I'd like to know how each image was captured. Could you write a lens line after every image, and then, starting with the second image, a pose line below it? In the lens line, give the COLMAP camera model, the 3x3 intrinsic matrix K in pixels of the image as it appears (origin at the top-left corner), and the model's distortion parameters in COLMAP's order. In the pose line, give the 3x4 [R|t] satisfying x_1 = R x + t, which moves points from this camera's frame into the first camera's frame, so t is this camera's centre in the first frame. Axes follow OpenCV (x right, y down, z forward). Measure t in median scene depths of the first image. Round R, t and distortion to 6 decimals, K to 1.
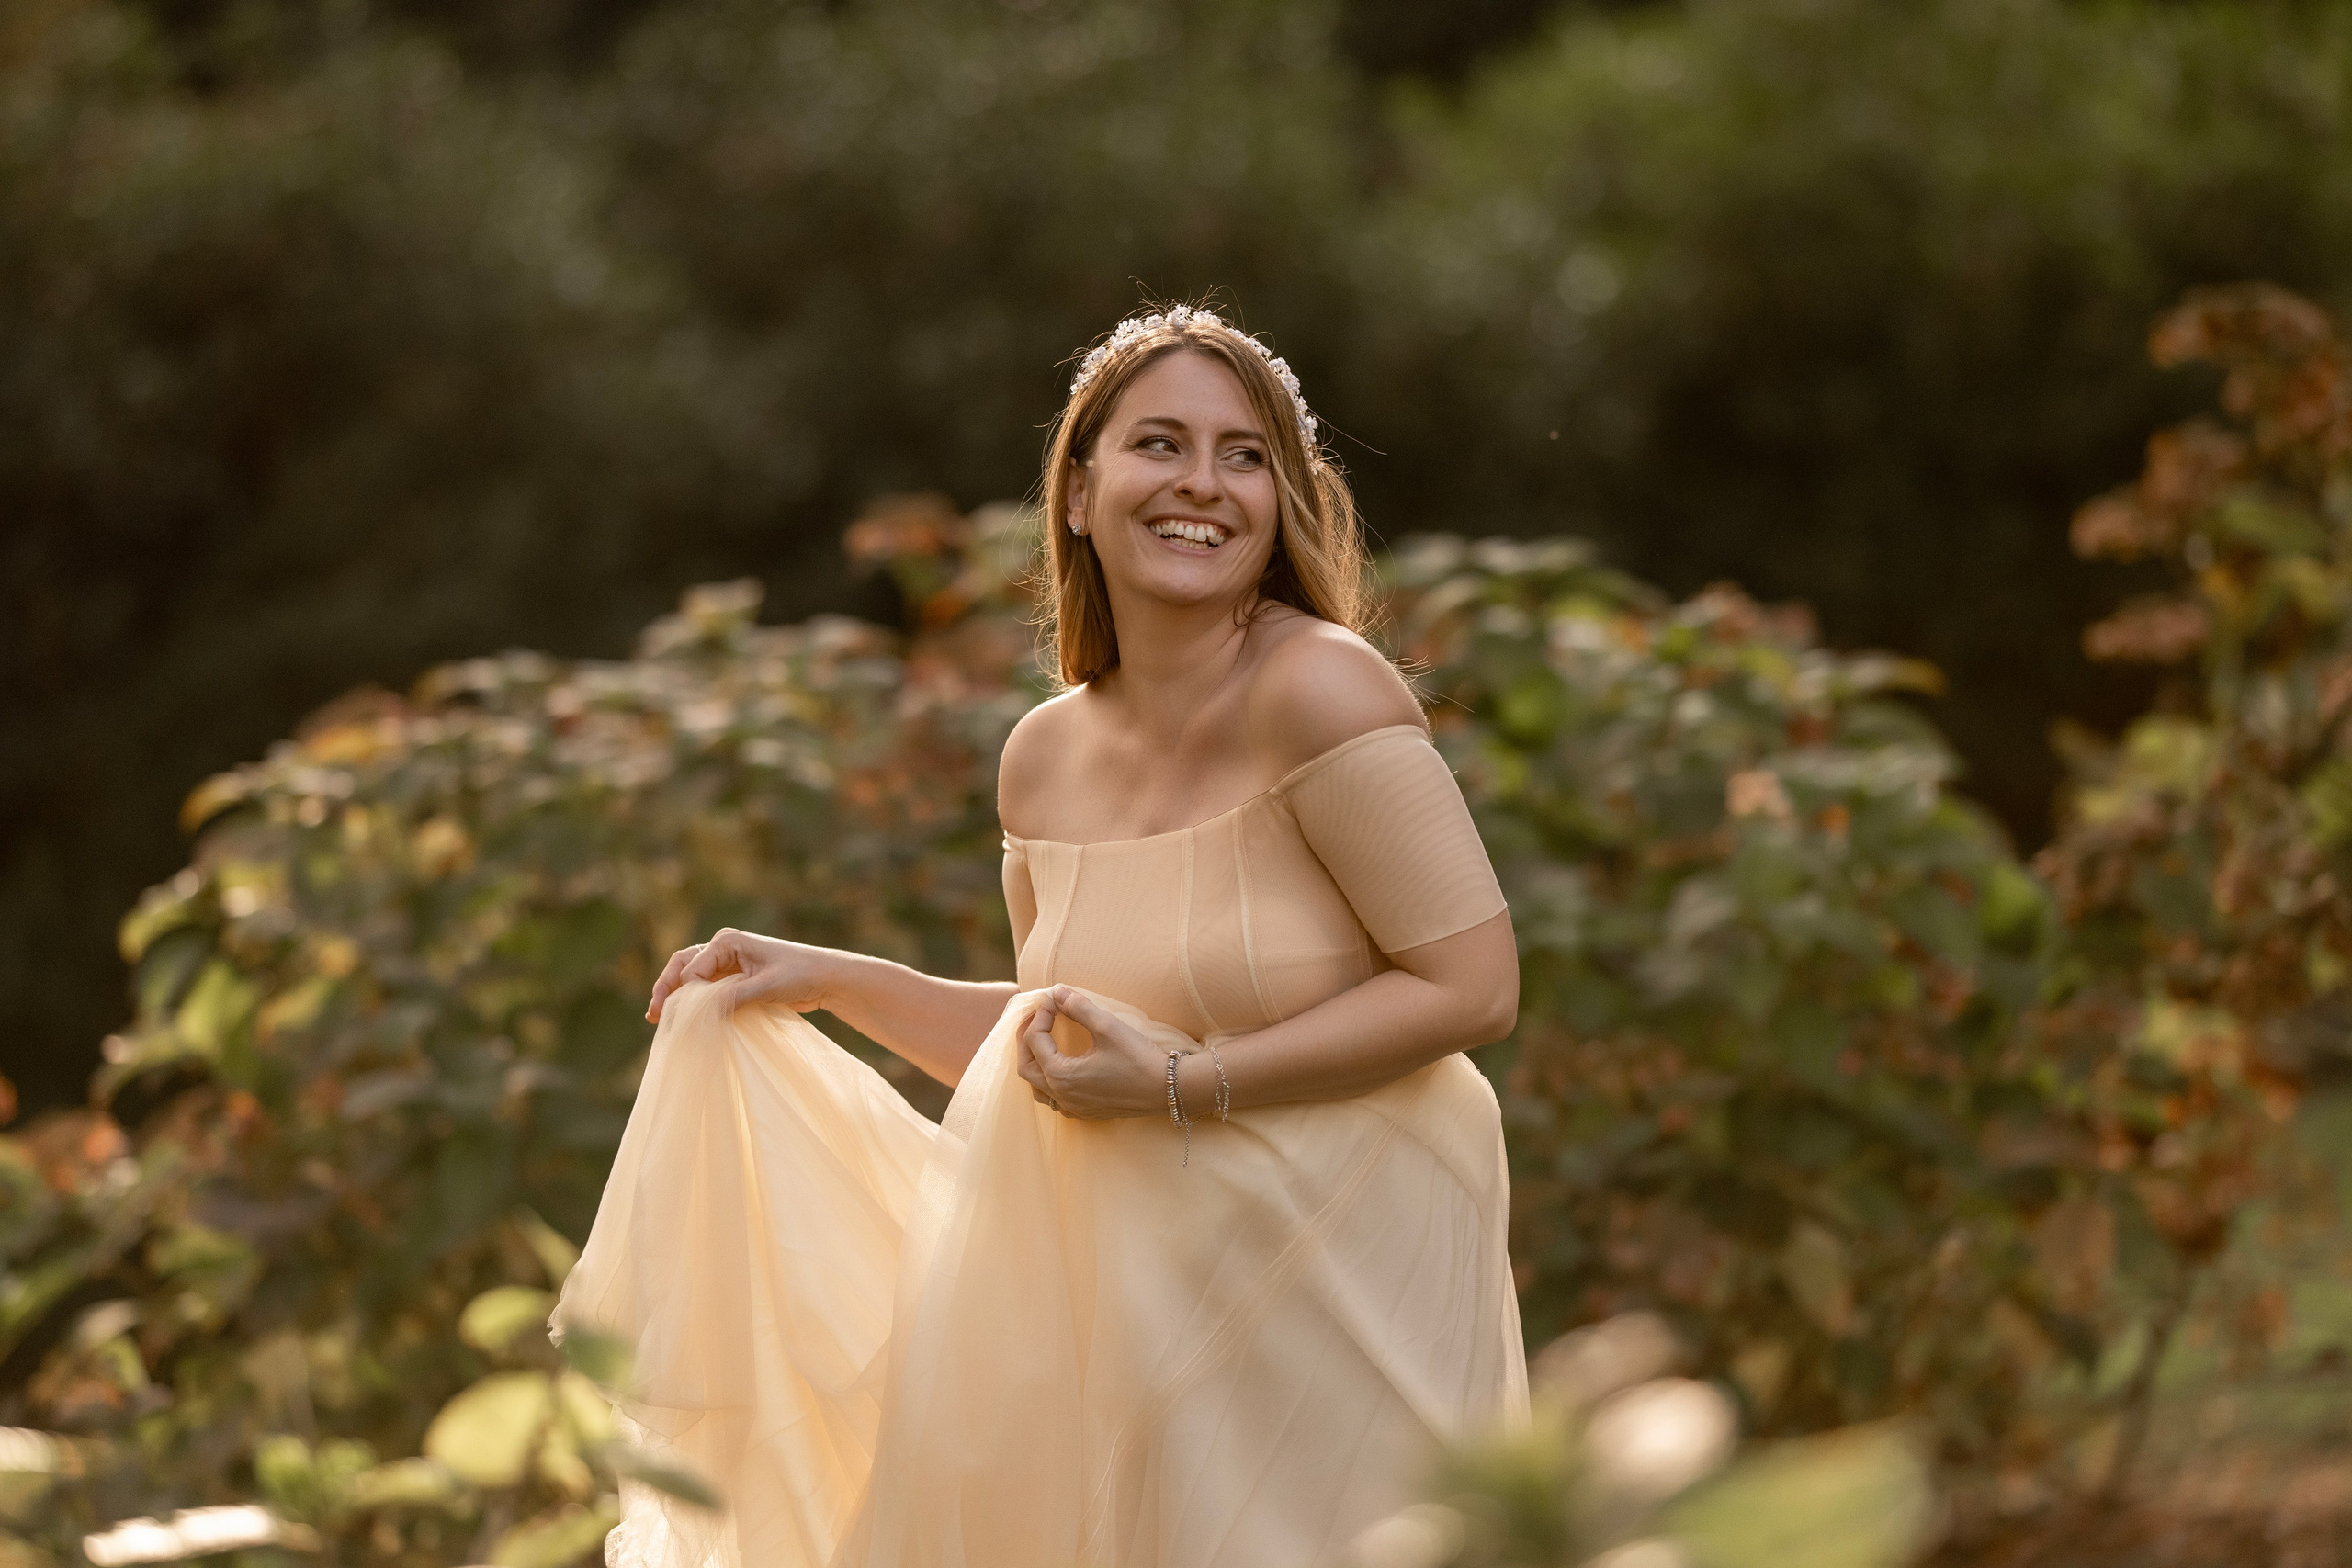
lens RADIAL K [[9190.5, 0, 1176.0], [0, 9190.5, 784.0], [0, 0, 1]] dist [0.428422, 2.553352]
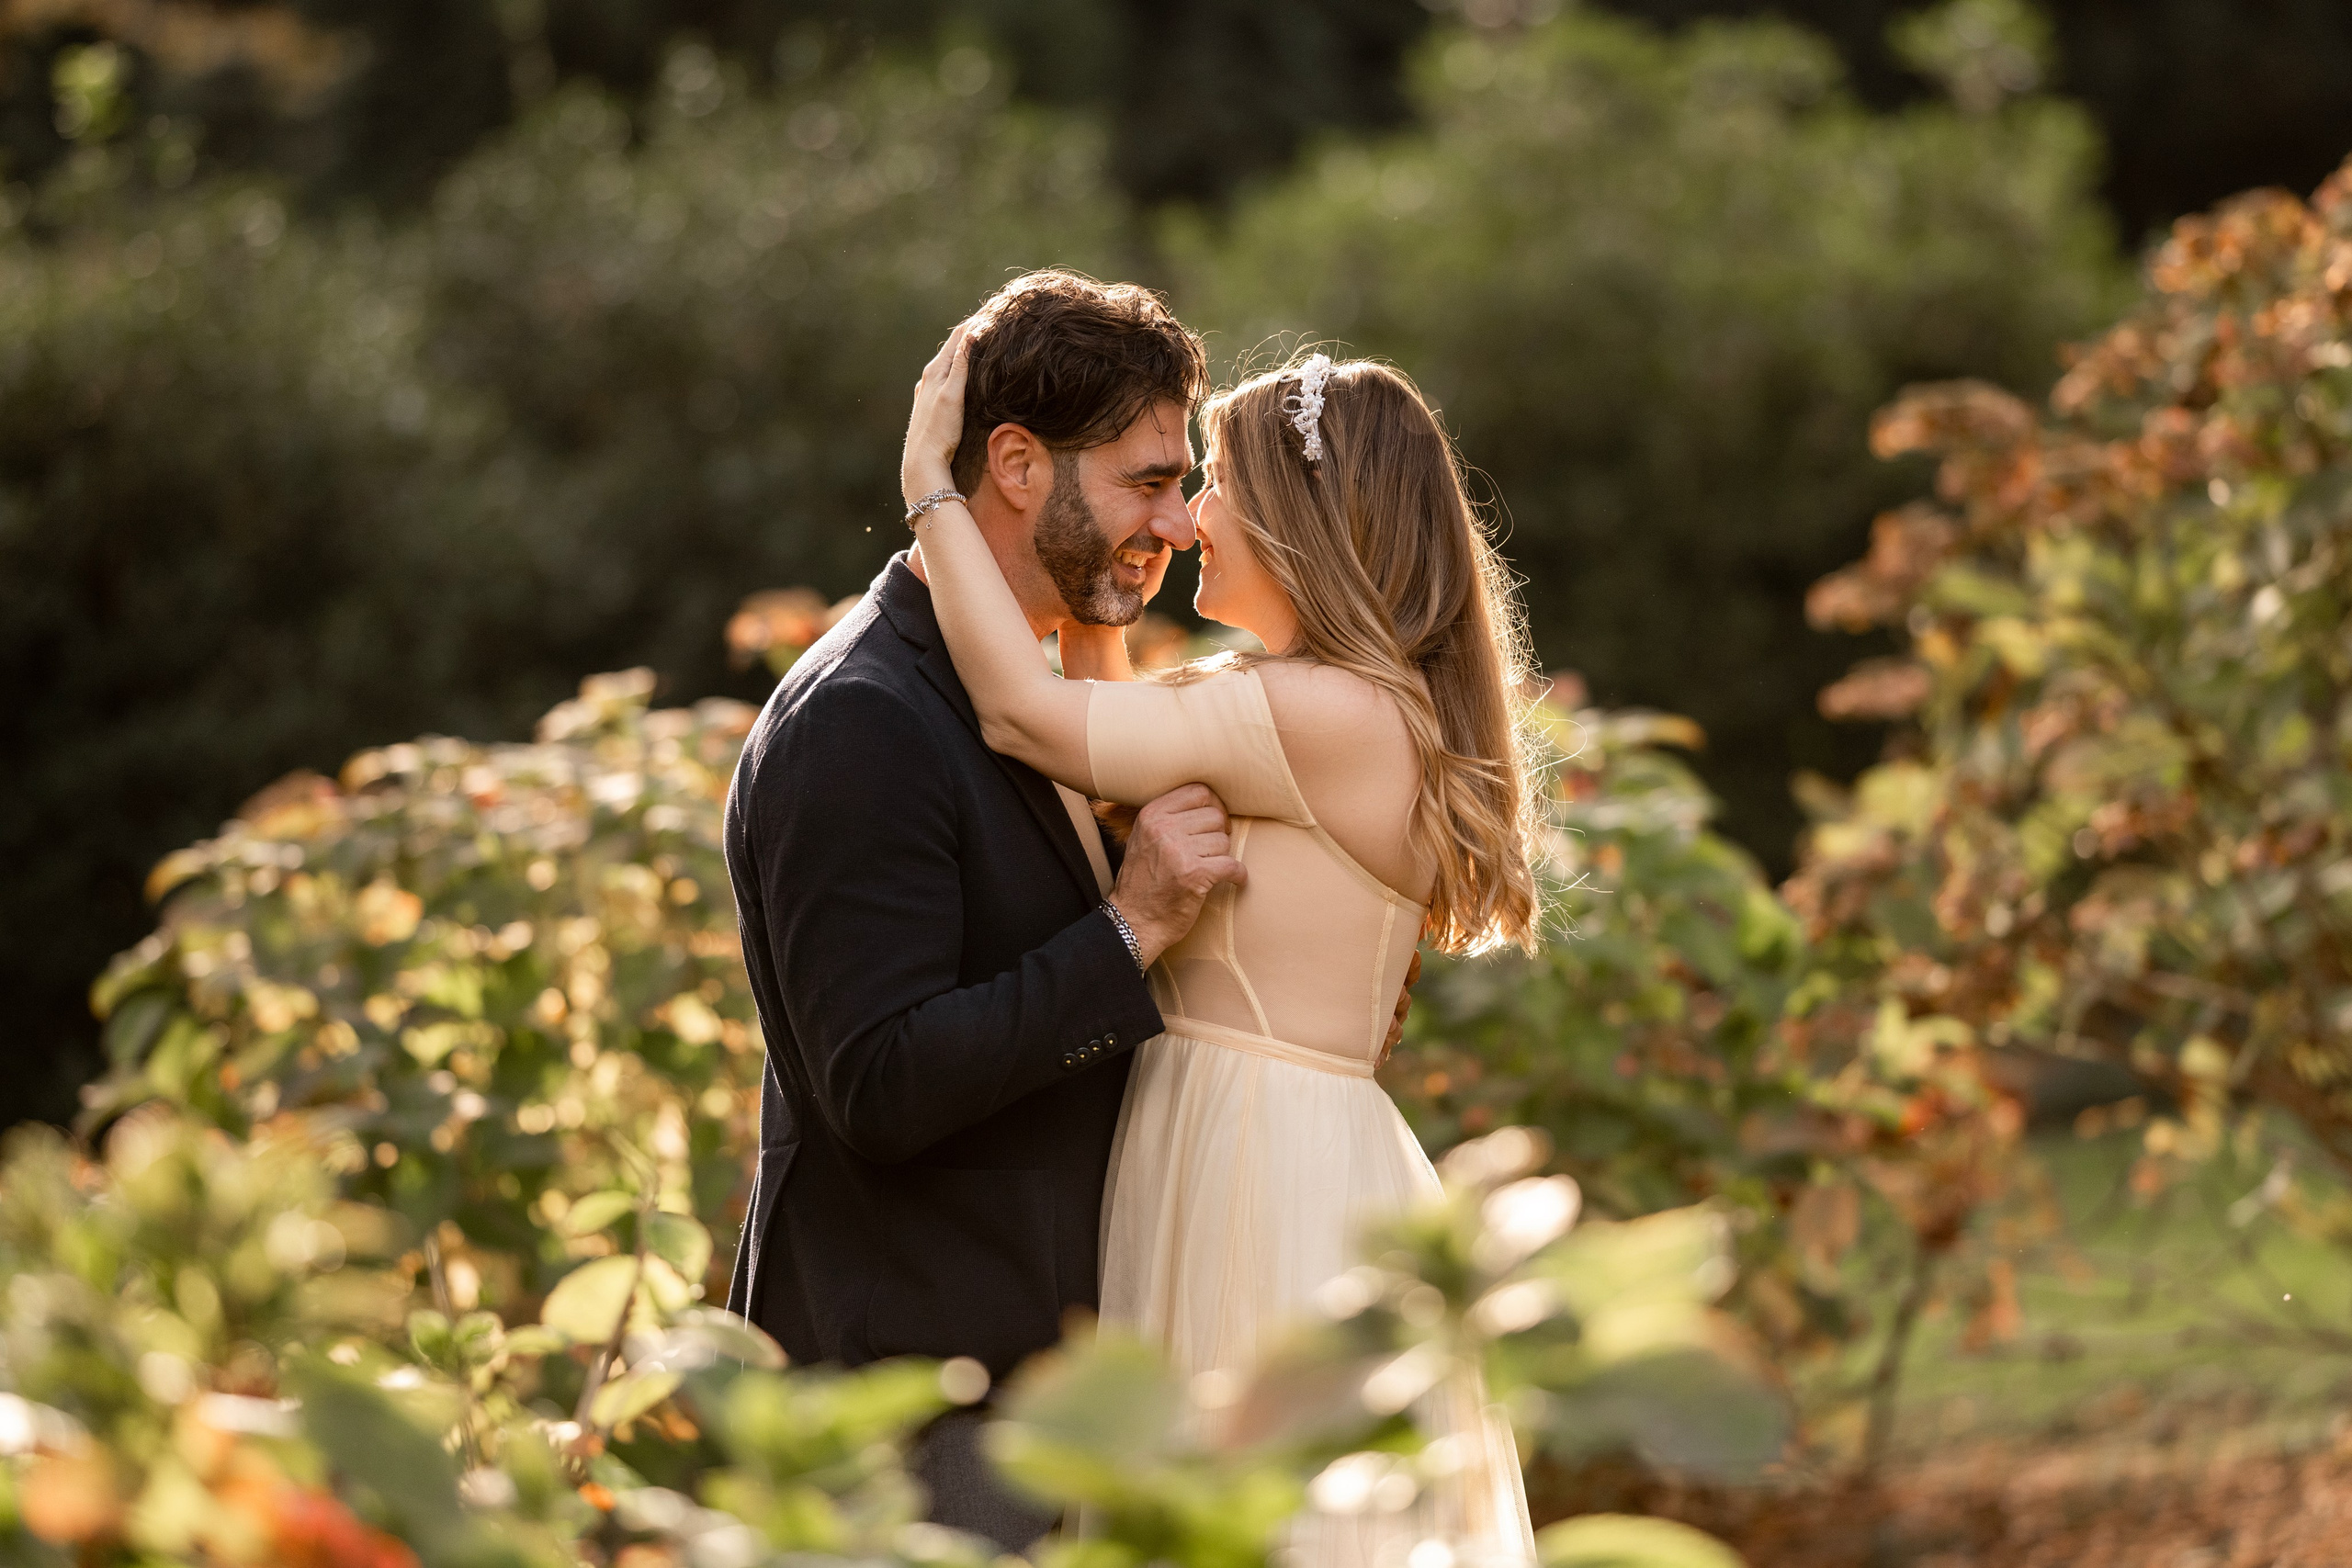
lens RADIAL K [[9334.5, 0, 1163.2], [0, 9334.5, 1000.5], [0, 0, 1]] dist [0.175663, 2.005041]
pose [[0.999384, -0.022195, 0.027202, -0.014594], [0.021947, 0.999715, 0.009384, 0.009074], [-0.027403, -0.008782, 0.999586, -0.146160]]
